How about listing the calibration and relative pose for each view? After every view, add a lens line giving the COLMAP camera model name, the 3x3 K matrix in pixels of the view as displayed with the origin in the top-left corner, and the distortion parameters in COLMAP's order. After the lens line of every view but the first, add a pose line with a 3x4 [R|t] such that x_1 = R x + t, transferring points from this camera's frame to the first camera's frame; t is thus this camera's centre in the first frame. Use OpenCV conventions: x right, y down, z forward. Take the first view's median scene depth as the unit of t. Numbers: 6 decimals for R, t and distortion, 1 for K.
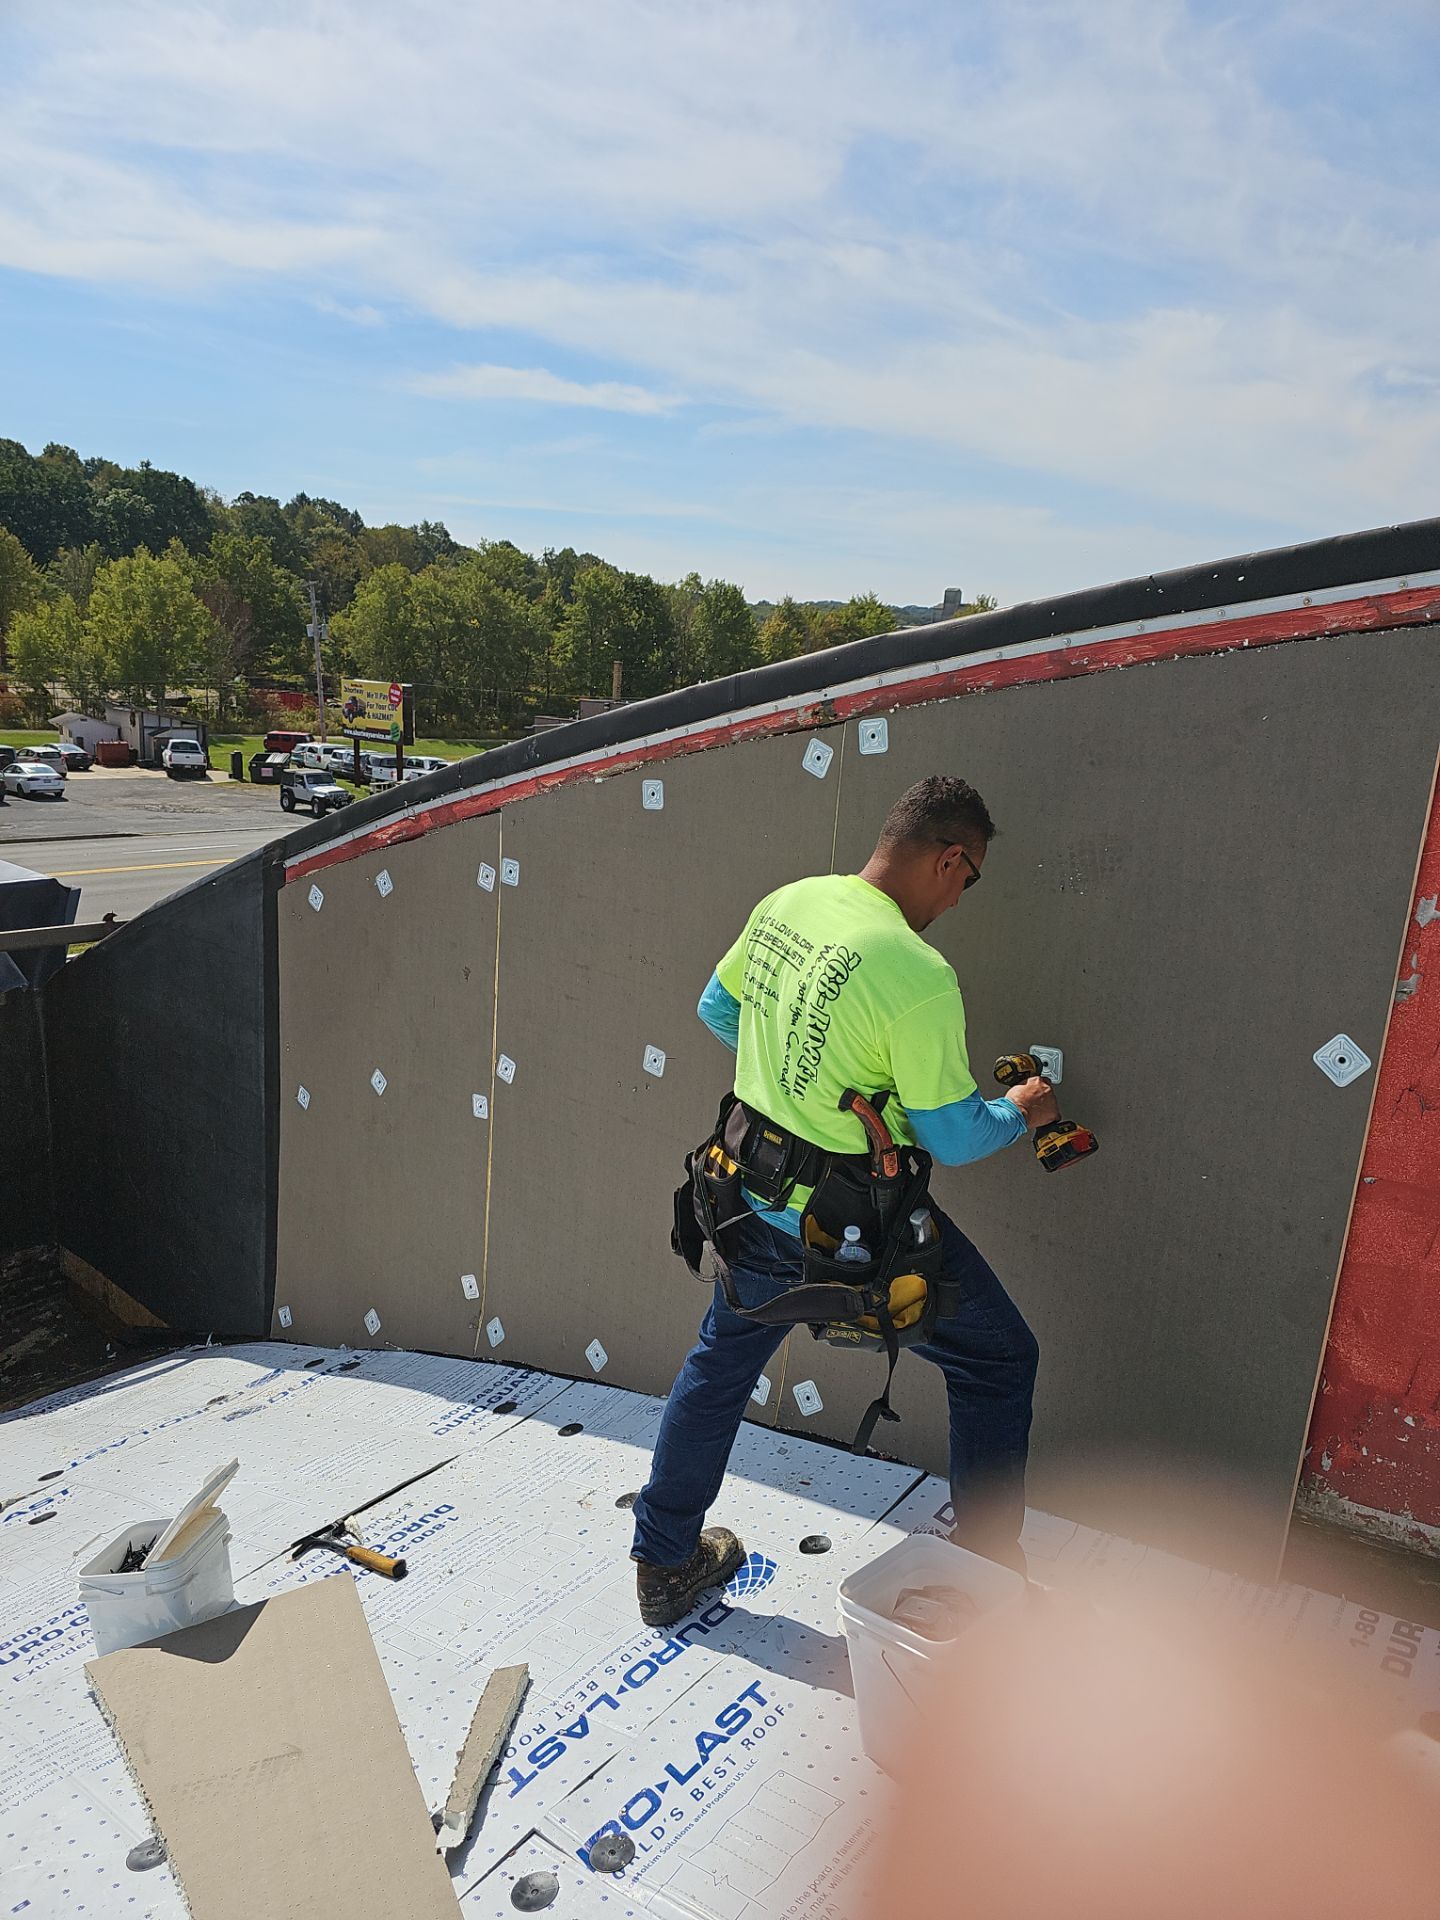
lens RADIAL K [[1280.1, 0, 739.1], [0, 1280.1, 961.6], [0, 0, 1]] dist [0.075606, -0.073939]
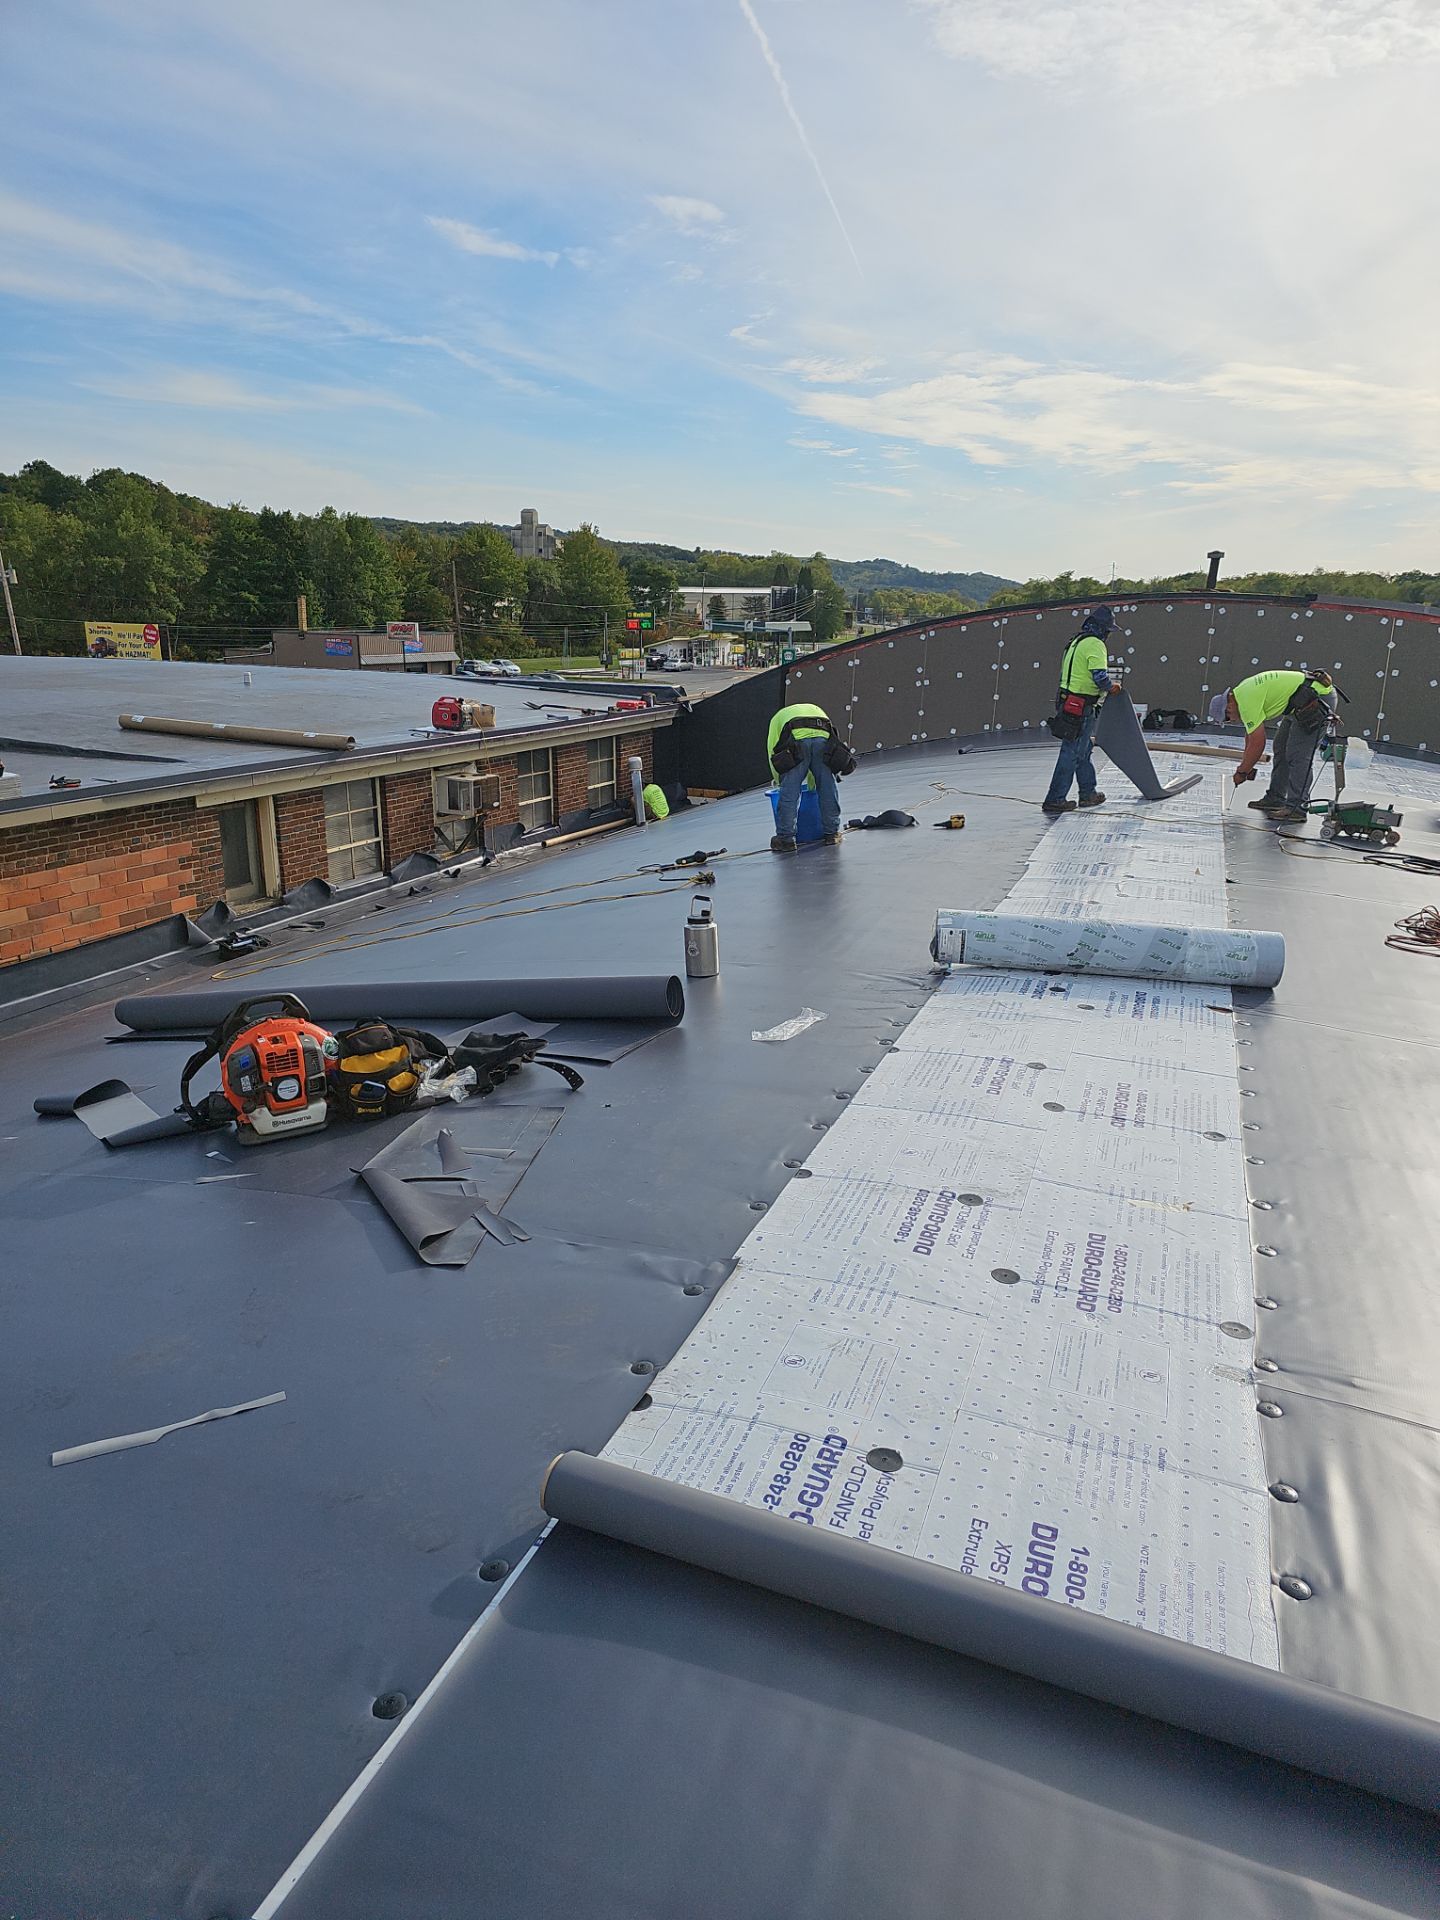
lens RADIAL K [[1280.1, 0, 739.1], [0, 1280.1, 961.6], [0, 0, 1]] dist [0.075606, -0.073939]
pose [[0.944625, -0.124670, 0.303547, -0.153952], [0.105851, 0.991338, 0.077750, 0.044909], [-0.310611, -0.041314, 0.949639, -0.258290]]
